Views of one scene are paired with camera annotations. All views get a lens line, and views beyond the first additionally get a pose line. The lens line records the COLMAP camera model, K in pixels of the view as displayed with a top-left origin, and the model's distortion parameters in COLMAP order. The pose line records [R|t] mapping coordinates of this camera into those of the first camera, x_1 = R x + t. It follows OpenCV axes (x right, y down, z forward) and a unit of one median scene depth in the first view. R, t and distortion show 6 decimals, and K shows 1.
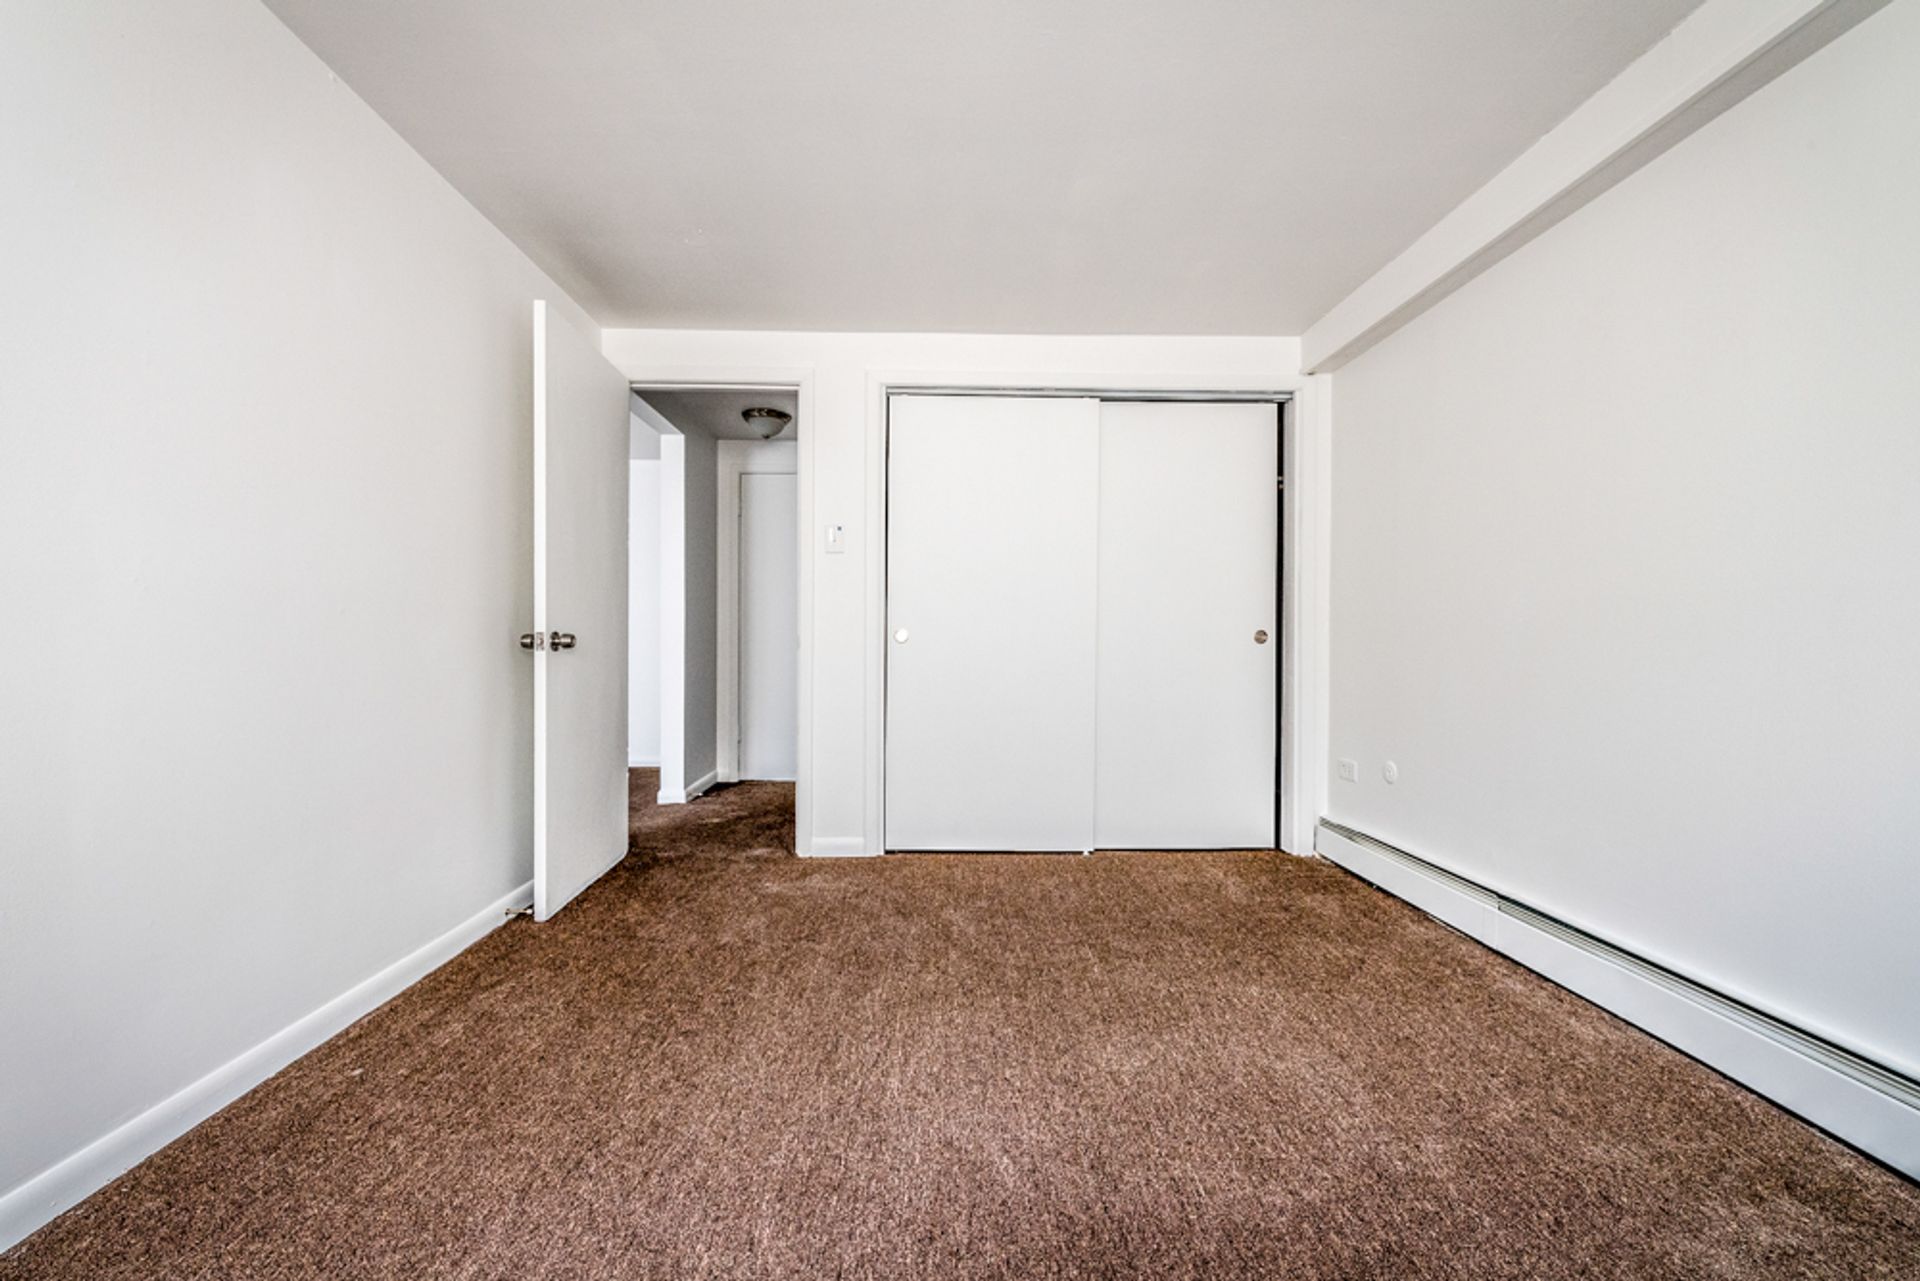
lens RADIAL K [[757.7, 0, 946.1], [0, 757.7, 640.7], [0, 0, 1]] dist [0.003347, -0.004423]
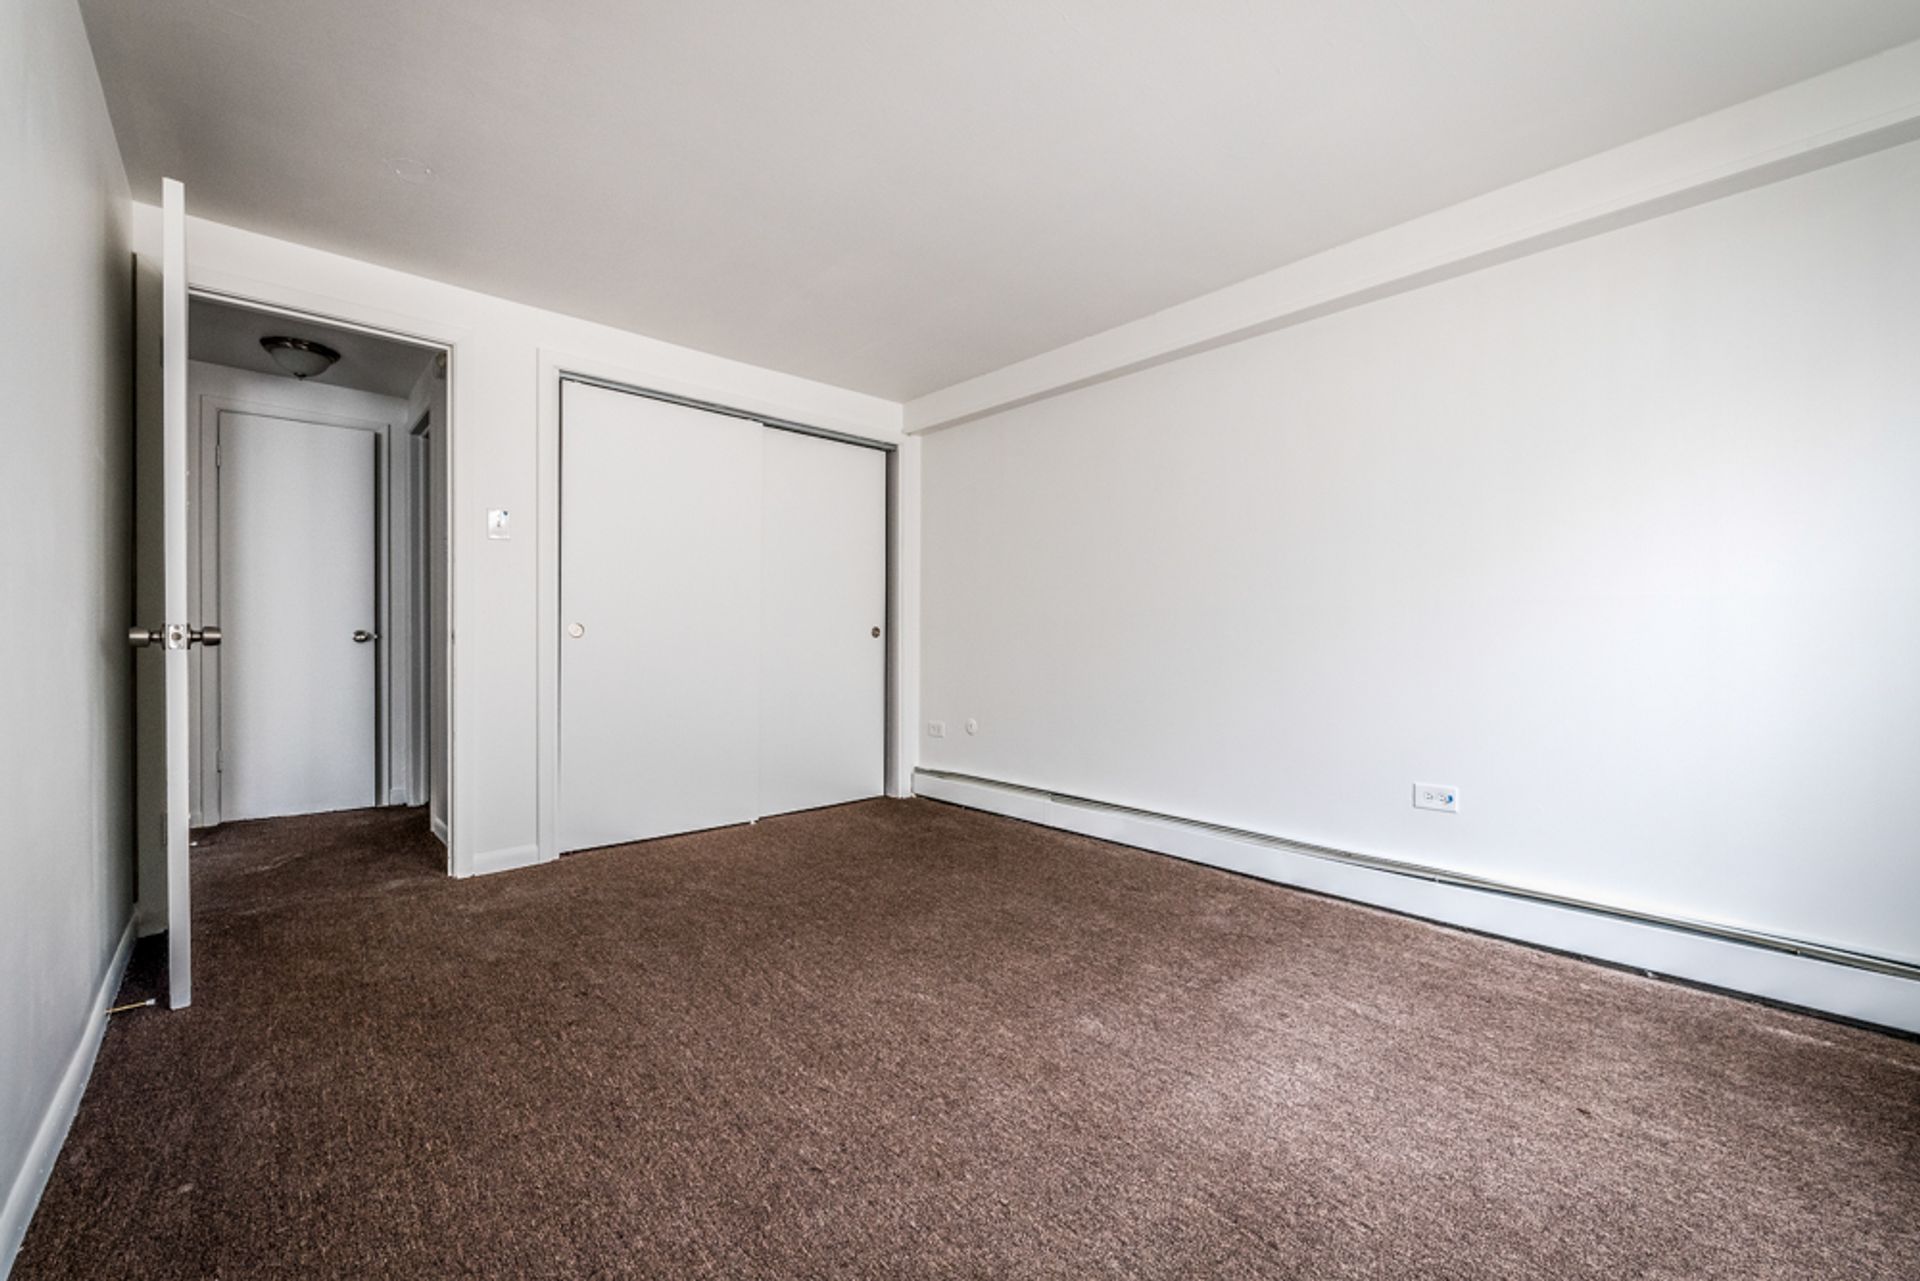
lens RADIAL K [[757.7, 0, 953.2], [0, 757.7, 640.0], [0, 0, 1]] dist [0.003347, -0.004423]
pose [[0.751999, -0.004396, 0.659150, -0.395212], [0.000287, 0.999980, 0.006341, -0.000054], [-0.659164, -0.004579, 0.751985, -0.058725]]
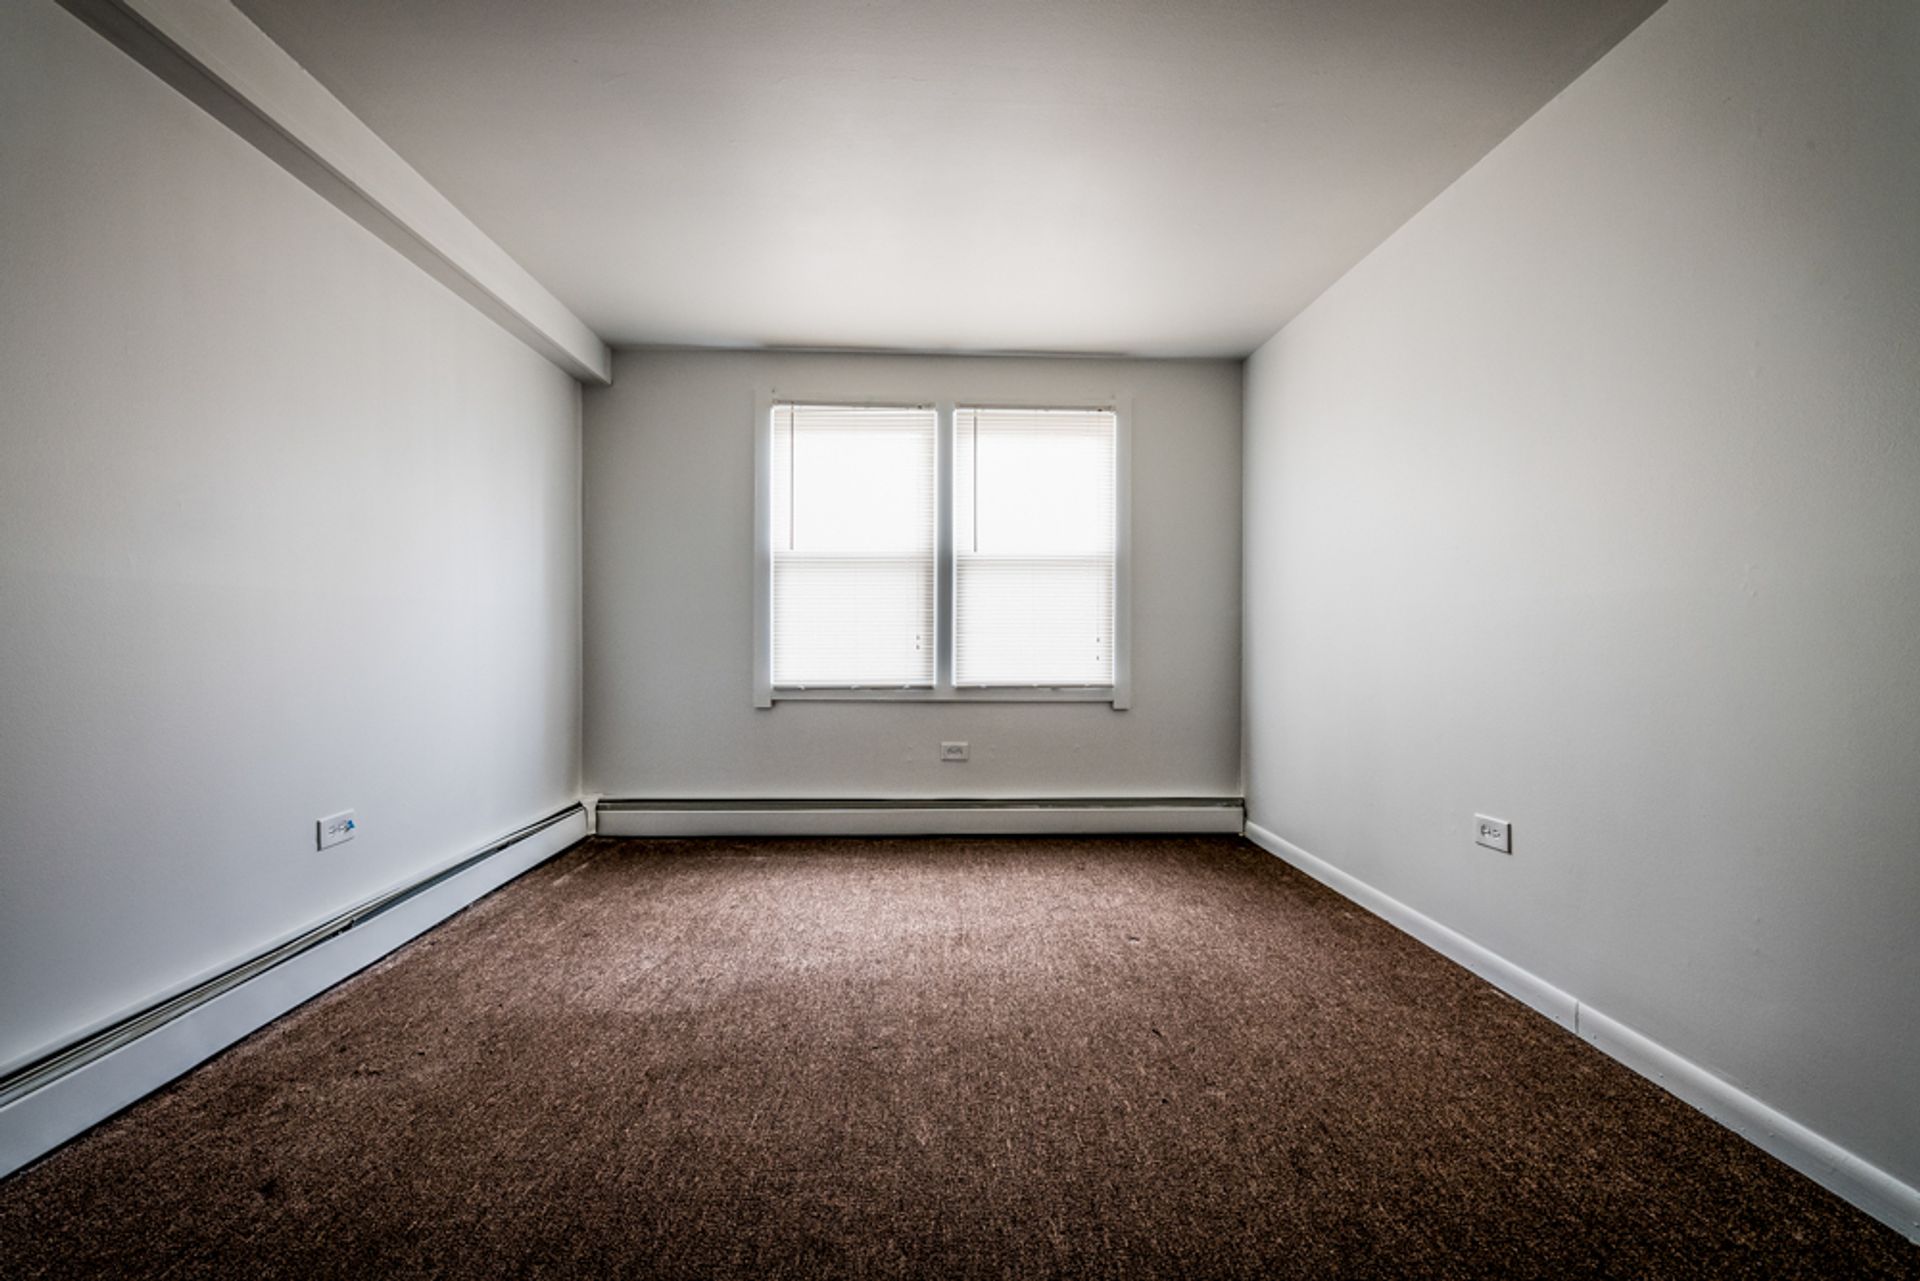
lens RADIAL K [[757.7, 0, 956.6], [0, 757.7, 635.8], [0, 0, 1]] dist [0.003347, -0.004423]
pose [[-0.999718, -0.007914, -0.022405, 0.029521], [-0.007907, 0.999969, -0.000389, -0.001327], [0.022407, -0.000211, -0.999749, 0.975262]]
